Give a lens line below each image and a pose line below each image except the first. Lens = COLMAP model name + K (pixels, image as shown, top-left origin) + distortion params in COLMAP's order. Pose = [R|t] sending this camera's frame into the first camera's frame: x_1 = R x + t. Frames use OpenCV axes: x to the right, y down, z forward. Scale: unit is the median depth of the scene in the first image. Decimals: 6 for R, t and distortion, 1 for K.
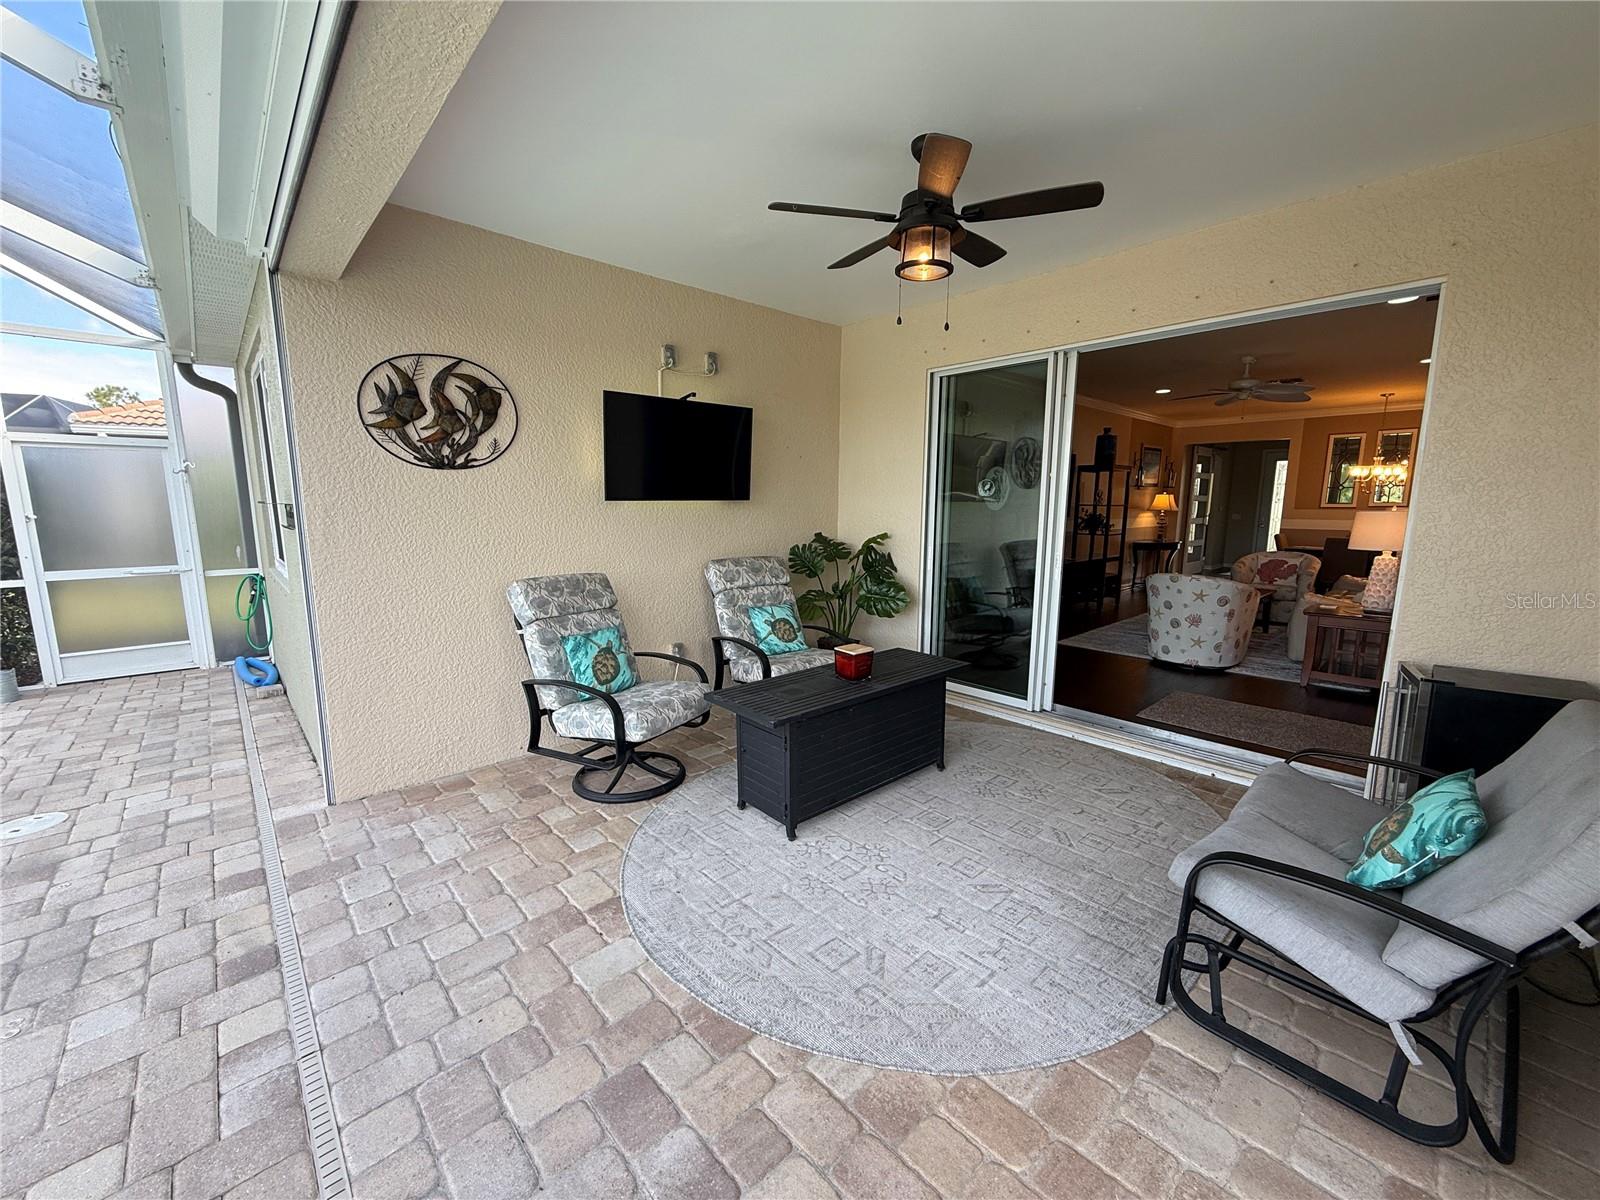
lens RADIAL K [[643.4, 0, 795.2], [0, 643.4, 601.7], [0, 0, 1]] dist [0.000291, 0.000107]
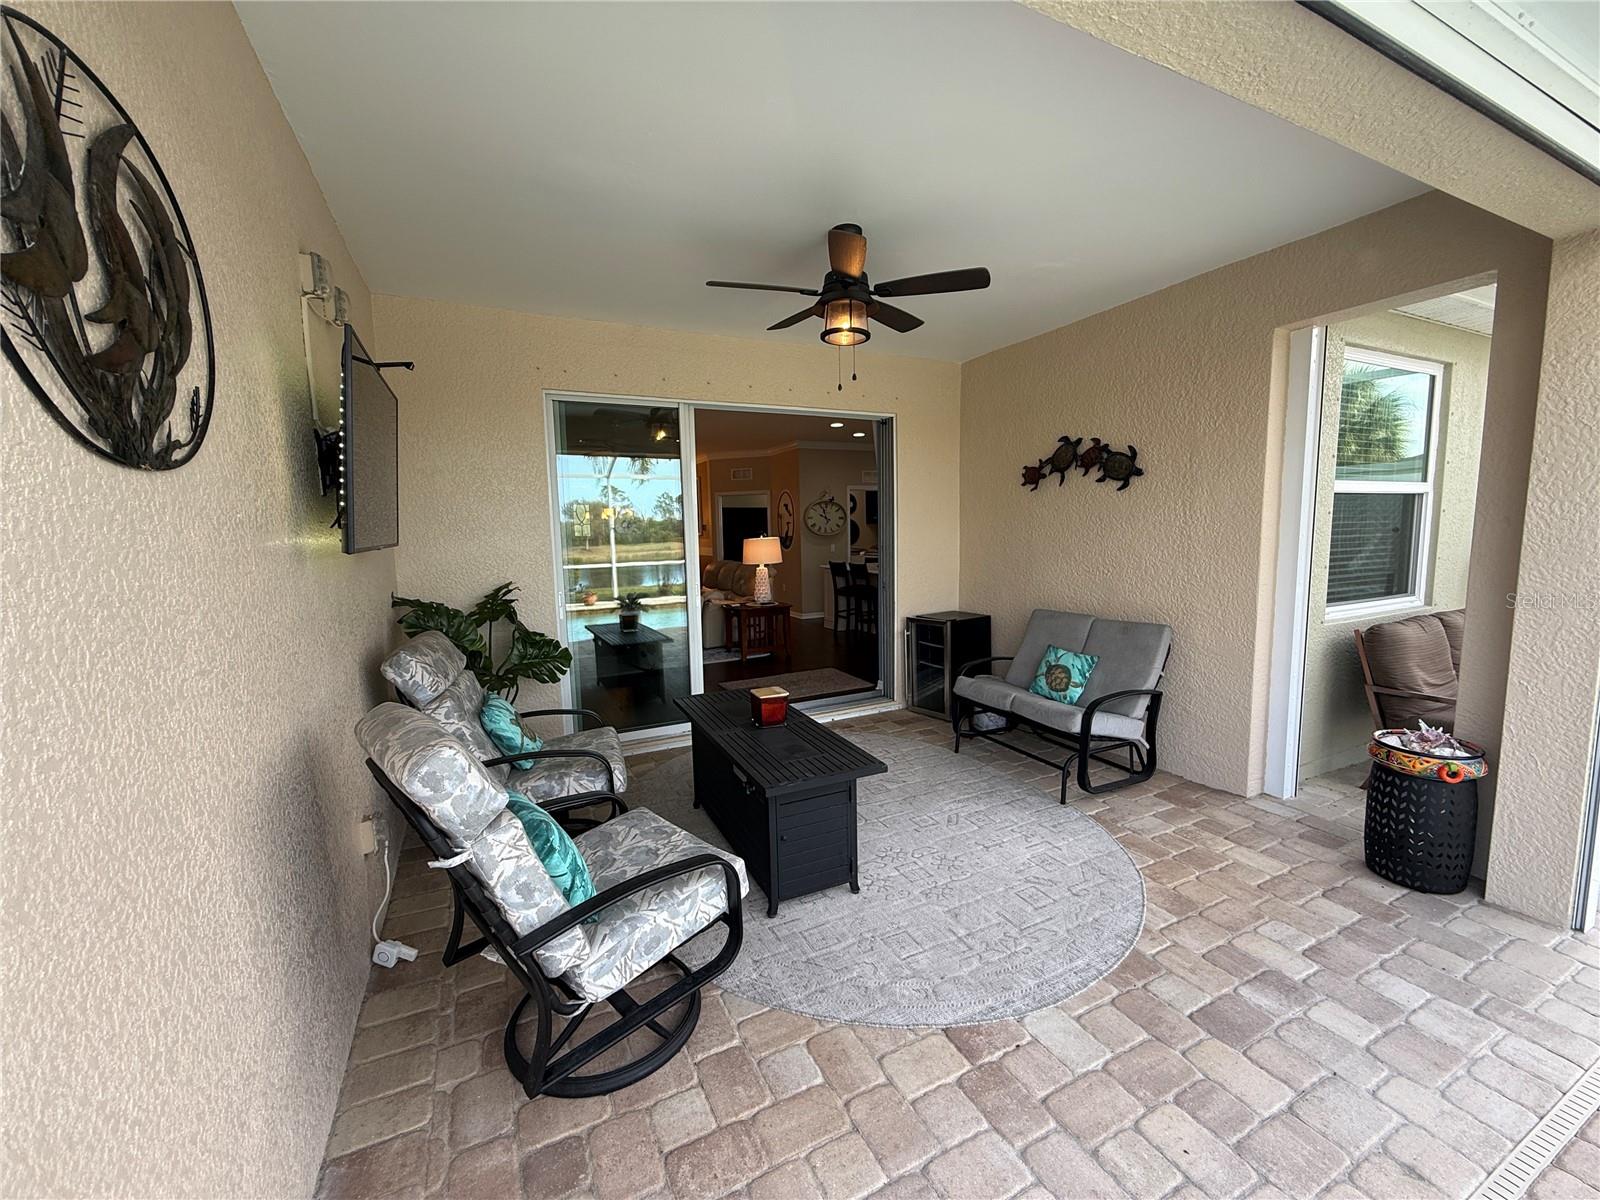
lens RADIAL K [[643.4, 0, 800.1], [0, 643.4, 598.5], [0, 0, 1]] dist [0.000291, 0.000107]
pose [[0.275859, -0.111970, 0.954654, -1.256822], [0.172926, 0.982768, 0.065299, -0.187017], [-0.945515, 0.147071, 0.290468, 1.049528]]
